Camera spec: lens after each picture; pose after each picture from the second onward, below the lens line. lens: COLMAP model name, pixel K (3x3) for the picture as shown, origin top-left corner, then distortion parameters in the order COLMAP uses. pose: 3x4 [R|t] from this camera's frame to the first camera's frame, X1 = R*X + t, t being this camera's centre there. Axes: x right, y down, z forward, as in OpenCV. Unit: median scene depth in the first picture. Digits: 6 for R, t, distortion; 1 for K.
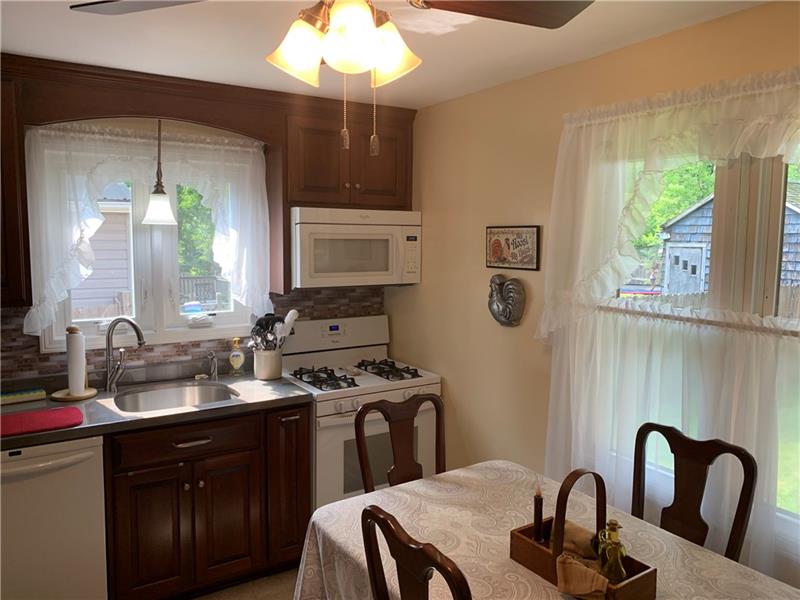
lens RADIAL K [[607.8, 0, 399.3], [0, 607.8, 287.6], [0, 0, 1]] dist [0.000231, 0.000760]
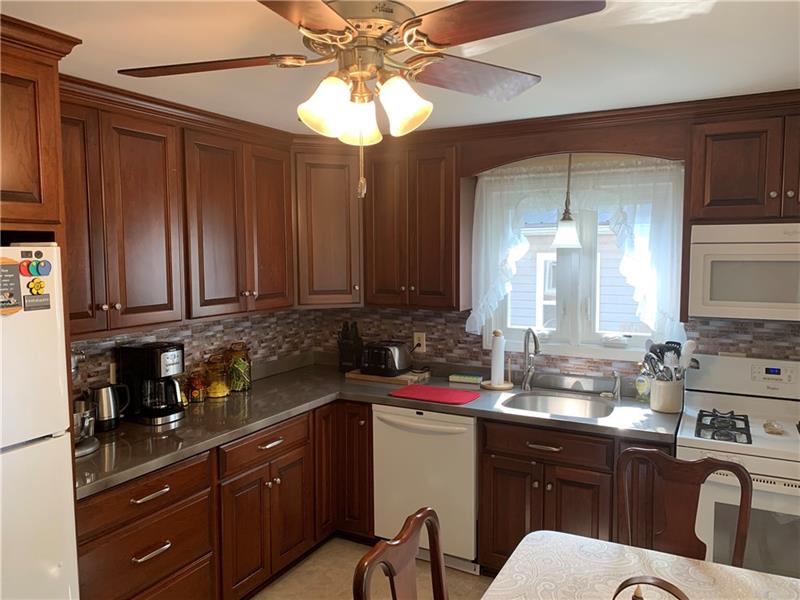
lens RADIAL K [[612.8, 0, 397.6], [0, 612.8, 290.2], [0, 0, 1]] dist [0.083000, -0.101177]
pose [[0.487517, 0.046539, -0.871873, 0.442735], [-0.067713, 0.997586, 0.015387, -0.023899], [0.870484, 0.051536, 0.489491, 0.186659]]
